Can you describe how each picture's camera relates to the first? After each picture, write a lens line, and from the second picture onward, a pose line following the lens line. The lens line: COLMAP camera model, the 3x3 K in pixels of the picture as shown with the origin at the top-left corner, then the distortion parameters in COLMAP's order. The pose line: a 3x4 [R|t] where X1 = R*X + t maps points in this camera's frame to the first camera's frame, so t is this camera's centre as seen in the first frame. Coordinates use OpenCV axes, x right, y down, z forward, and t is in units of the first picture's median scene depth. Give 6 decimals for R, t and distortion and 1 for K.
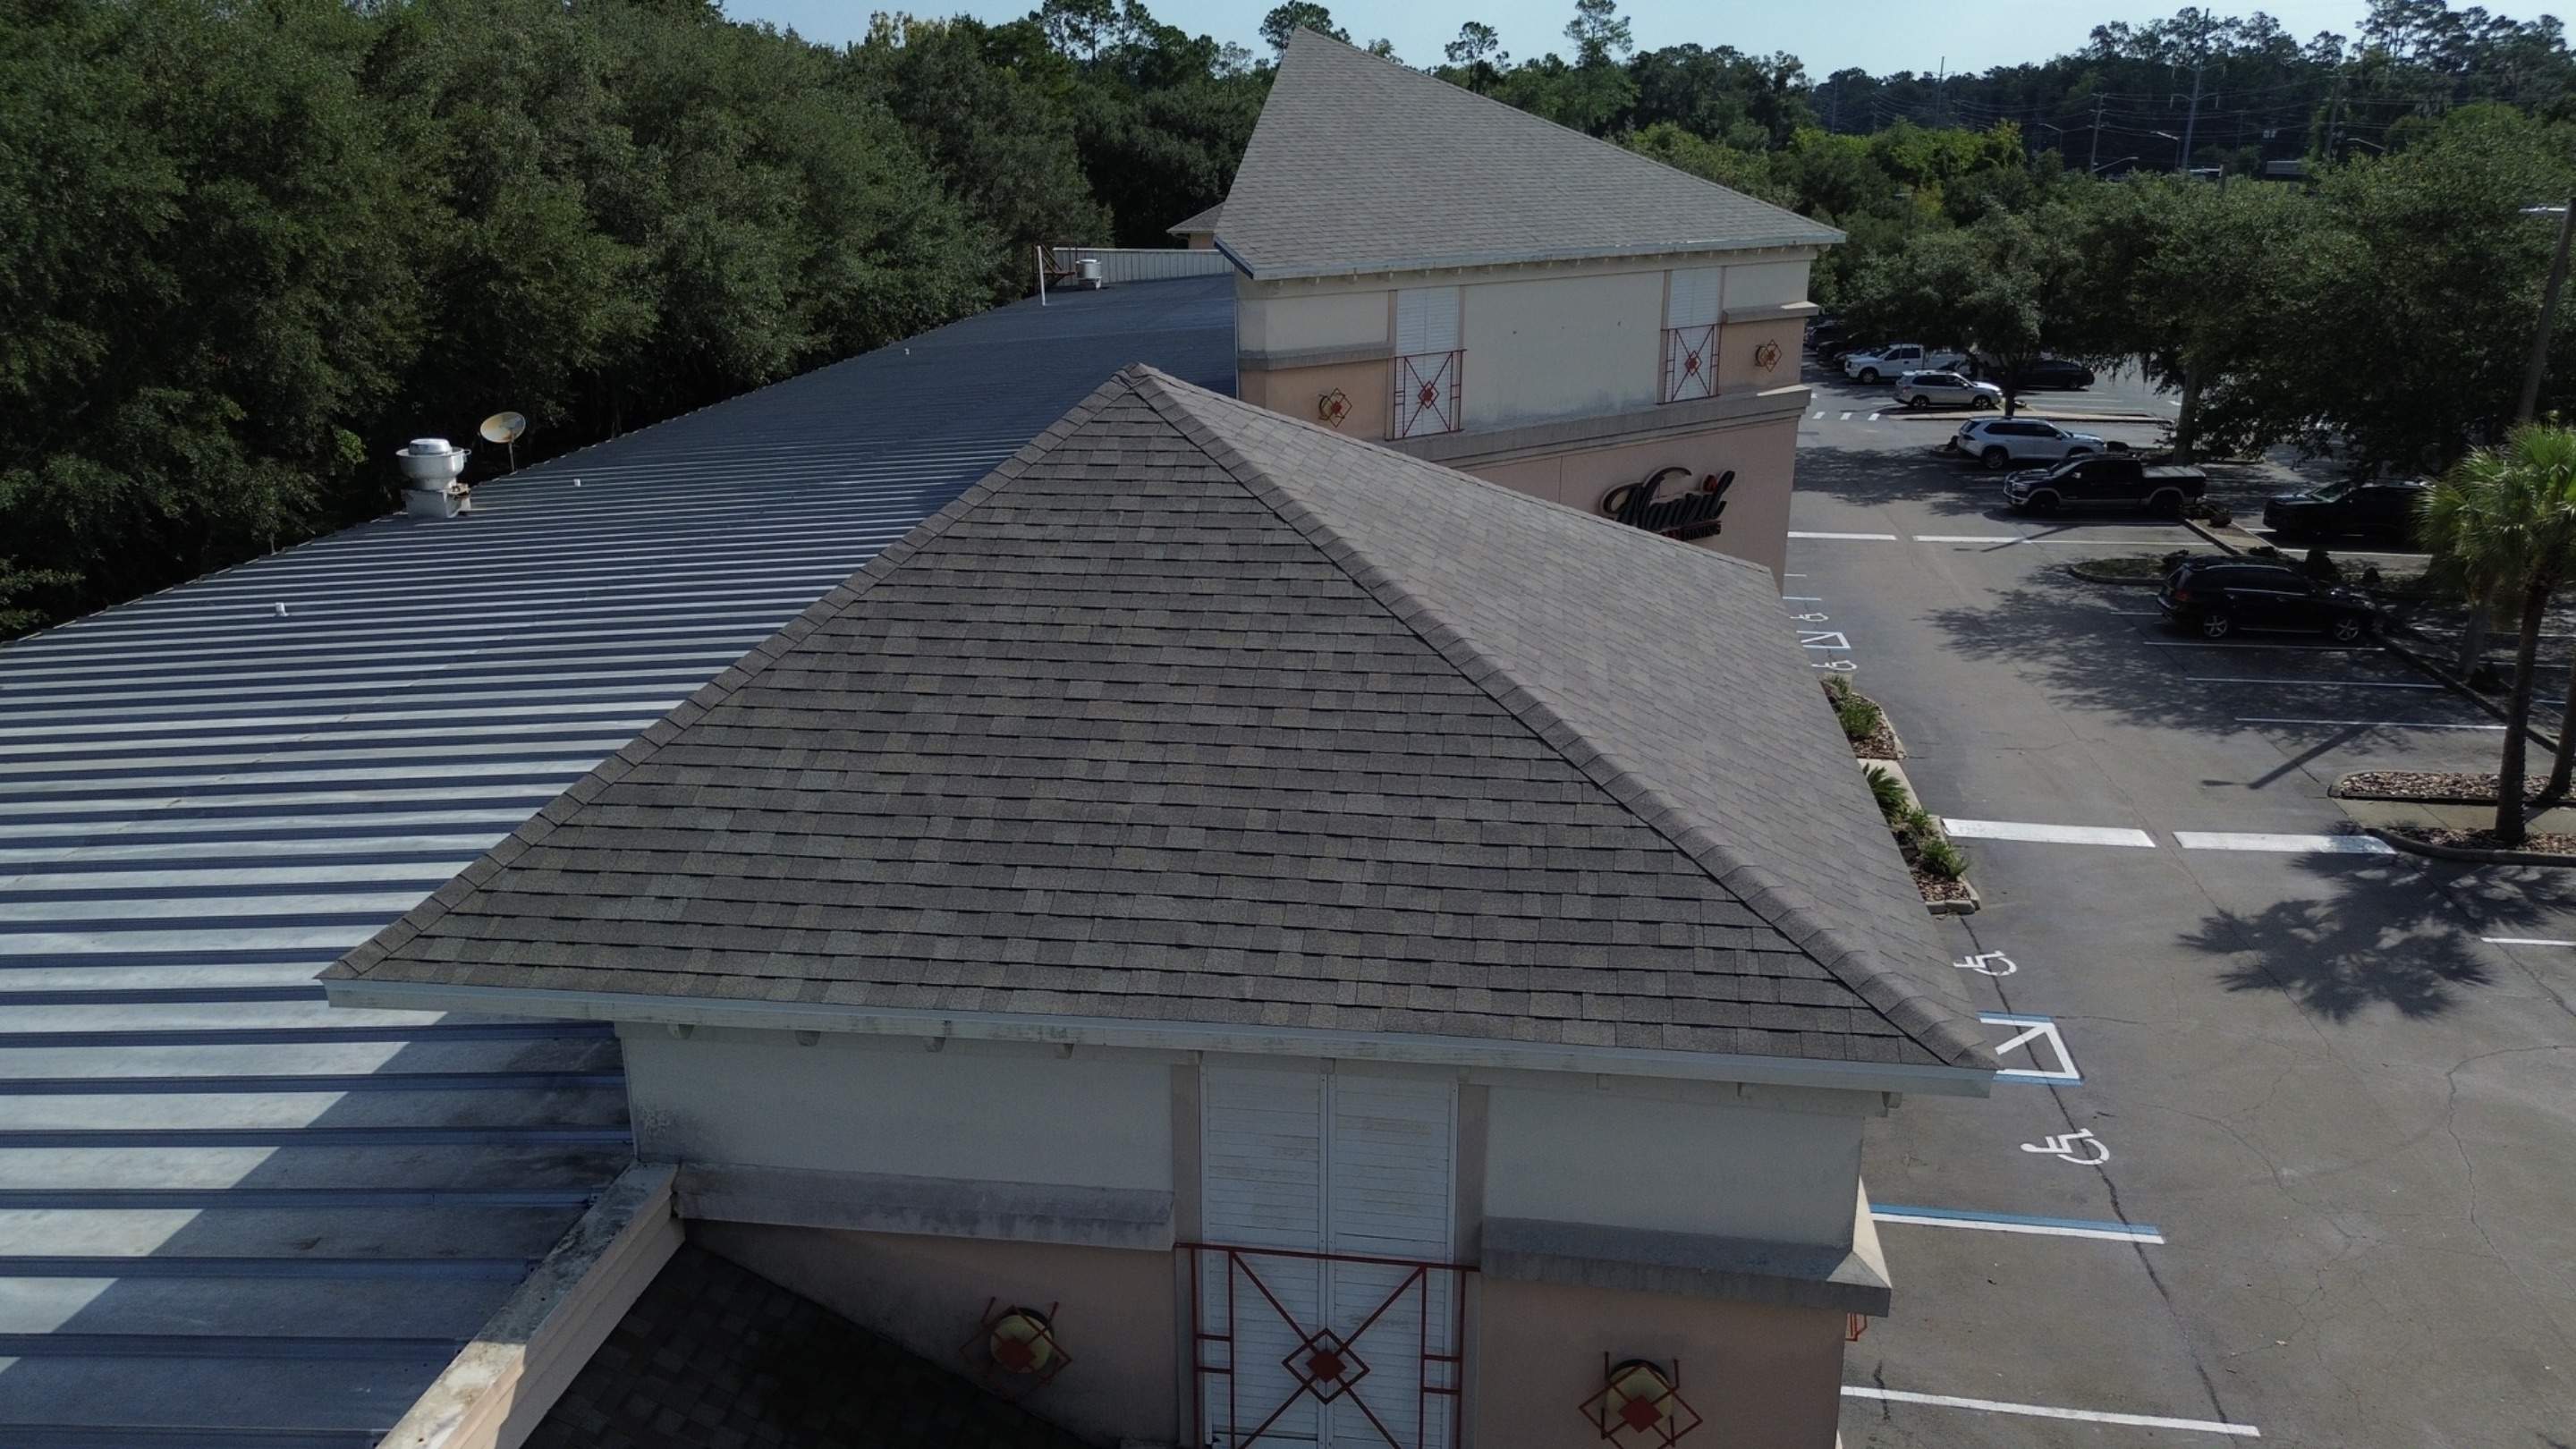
lens RADIAL K [[1821.4, 0, 1296.1], [0, 1821.4, 720.7], [0, 0, 1]] dist [0.069202, -0.071659]
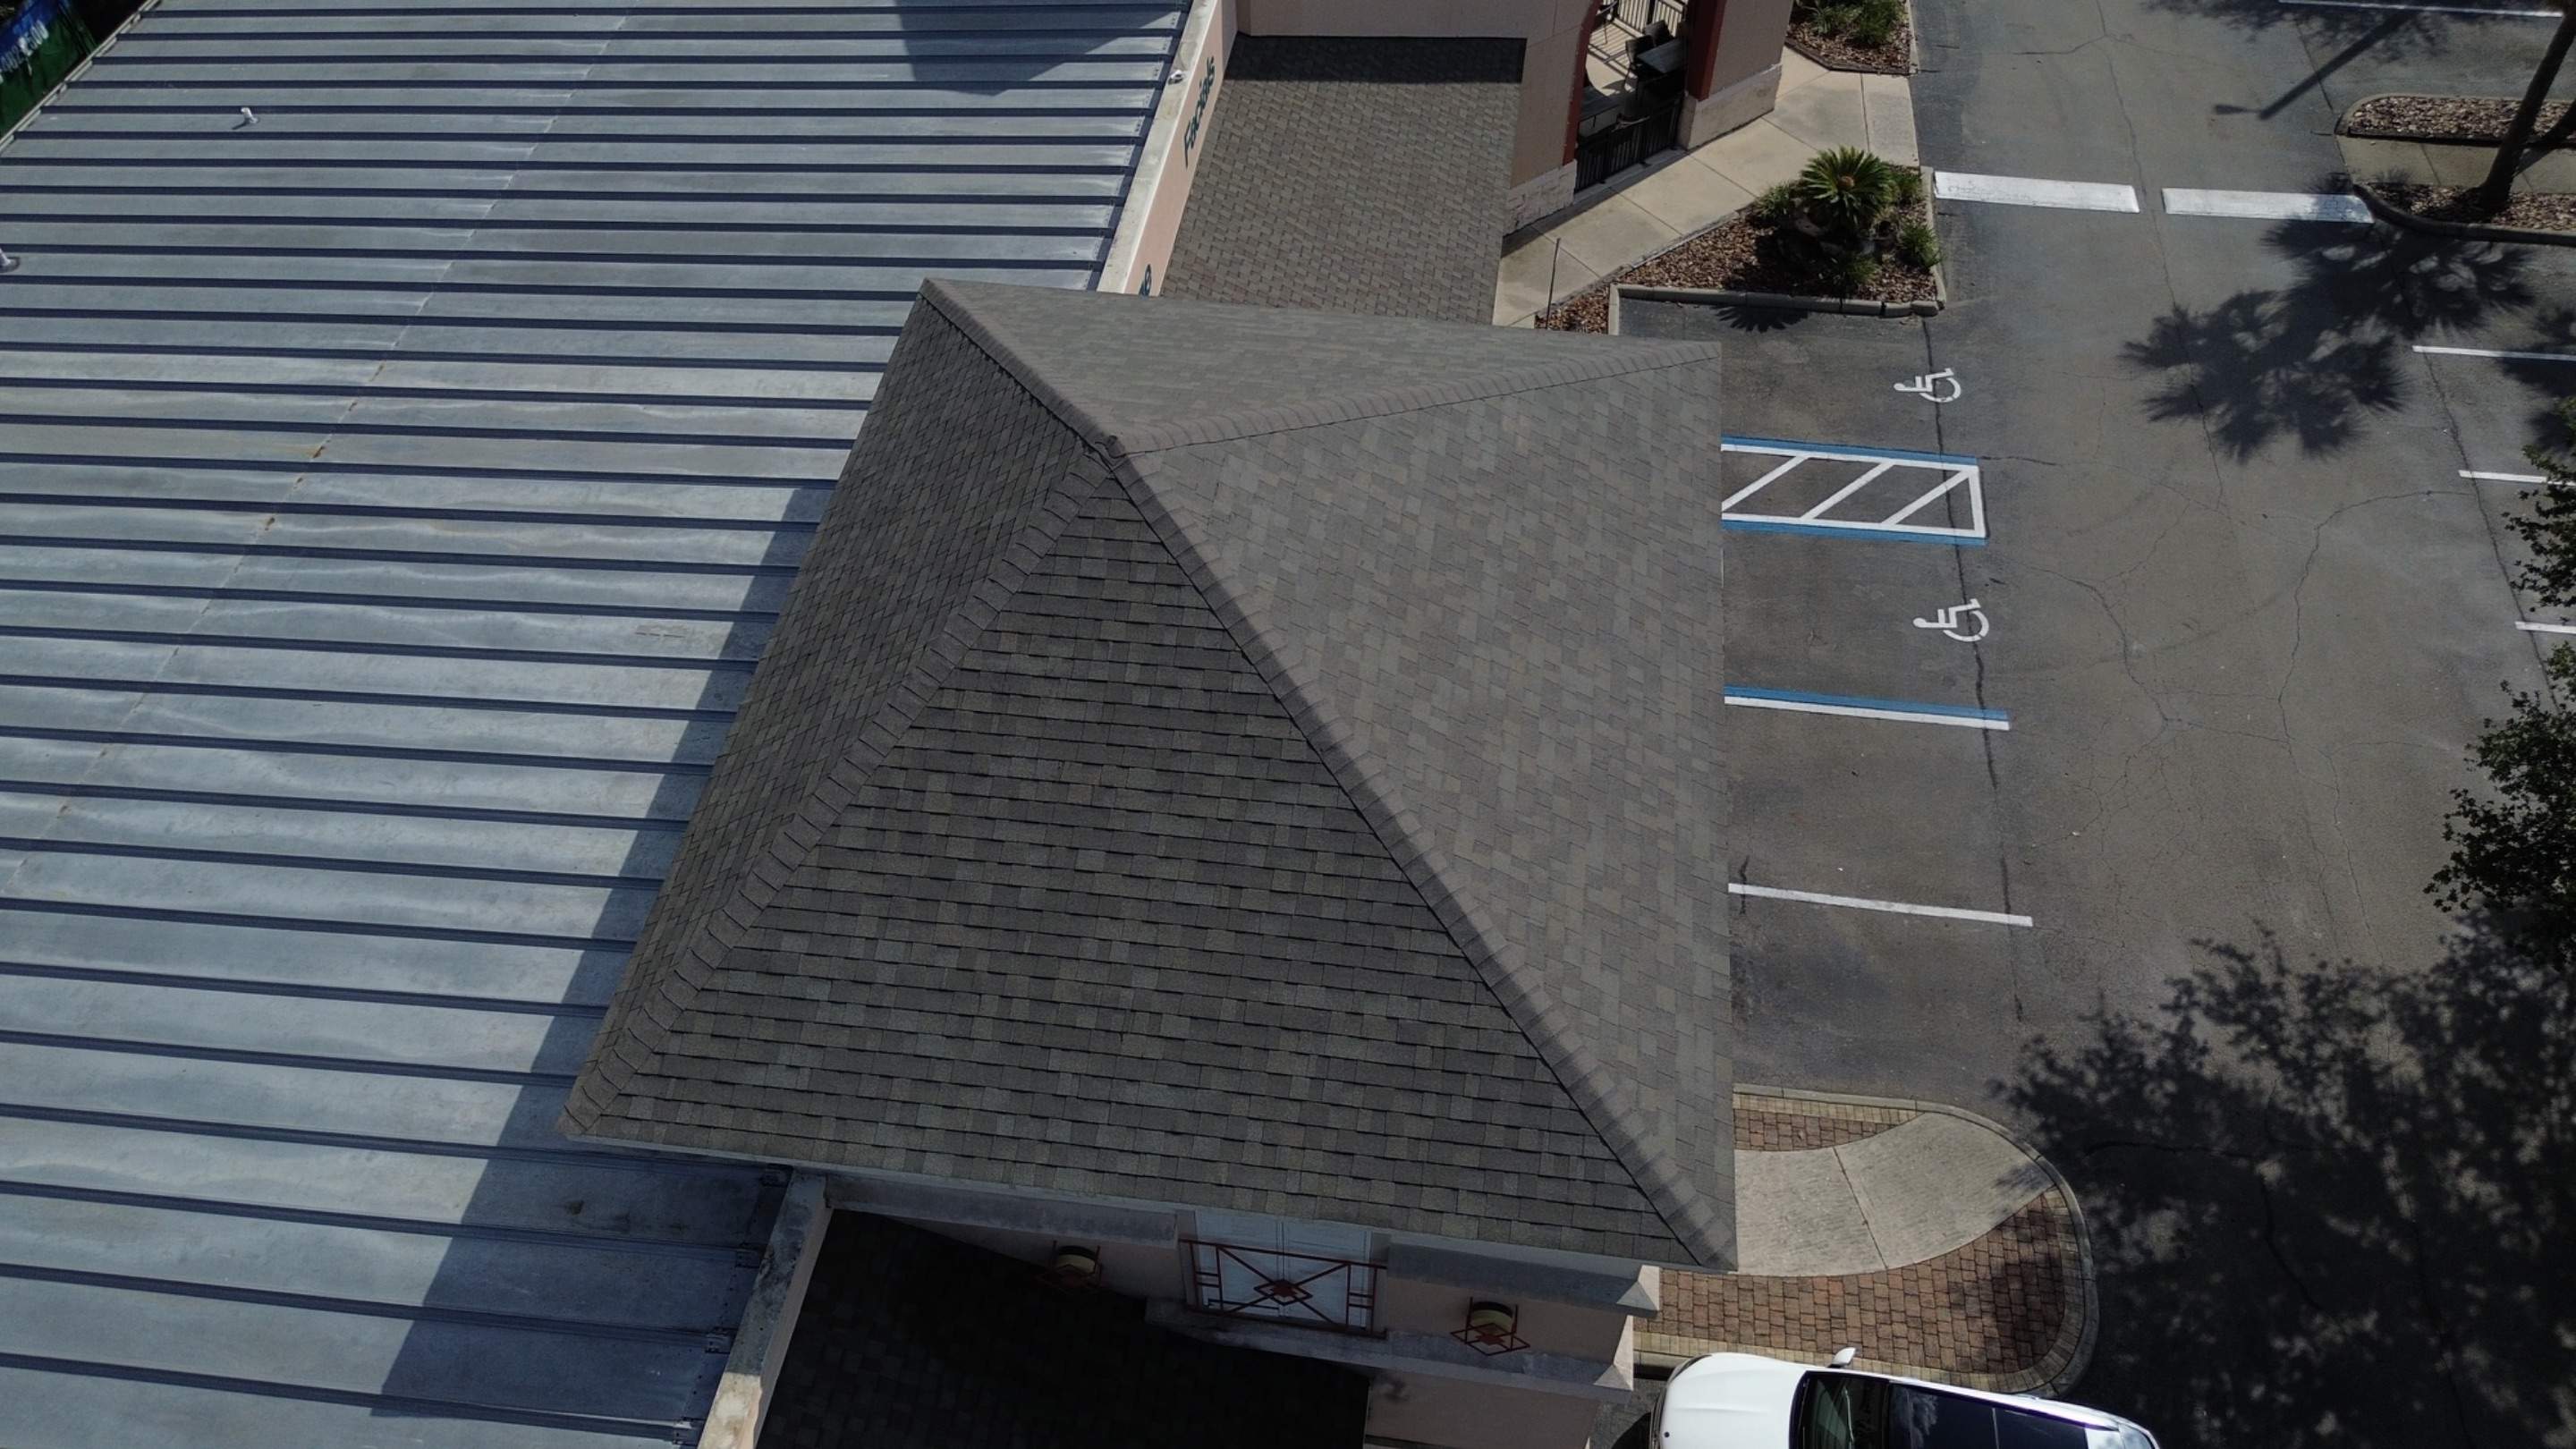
lens RADIAL K [[1820.7, 0, 1297.5], [0, 1820.7, 711.9], [0, 0, 1]] dist [0.052225, -0.043947]
pose [[0.999994, -0.000333, -0.003546, 0.031137], [0.002131, 0.853760, 0.520663, -0.769775], [0.002853, -0.520667, 0.853755, -0.016308]]
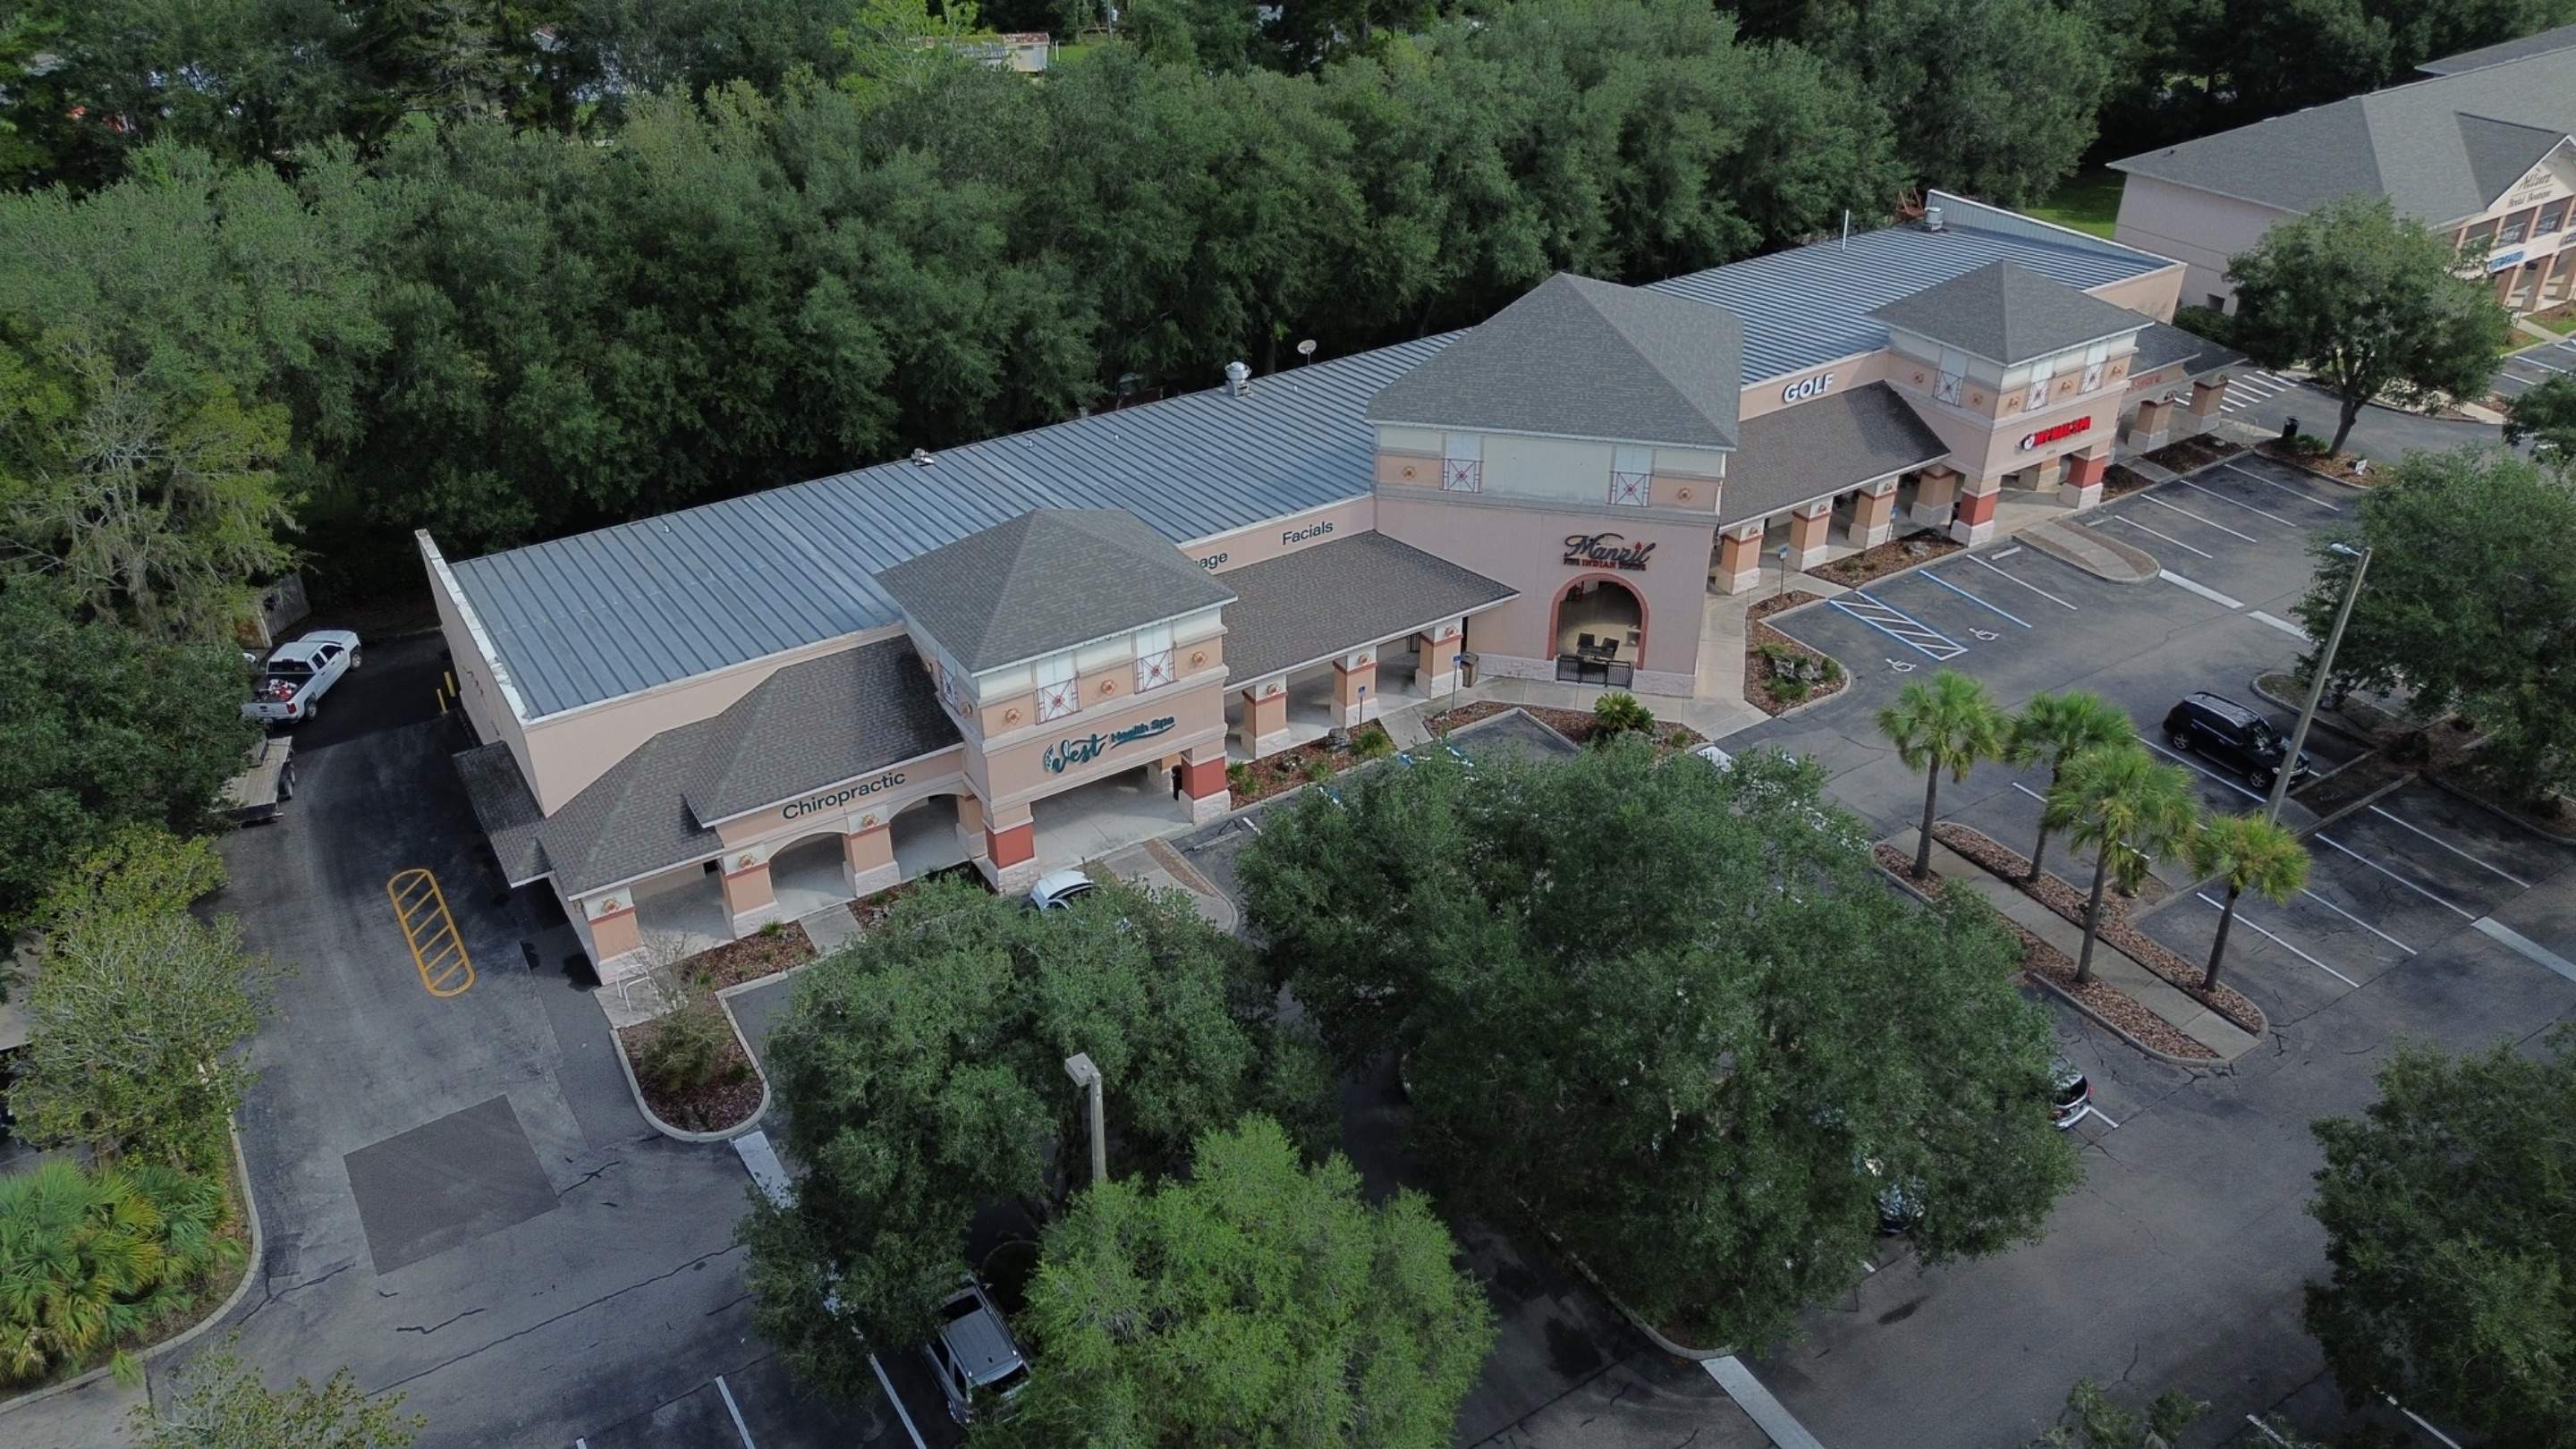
lens RADIAL K [[1828.6, 0, 1299.7], [0, 1828.6, 719.7], [0, 0, 1]] dist [0.053310, -0.046872]
pose [[0.646455, 0.399292, -0.650124, 4.435360], [-0.230794, 0.914538, 0.332197, -1.740511], [0.727207, -0.064706, 0.683362, -2.190335]]
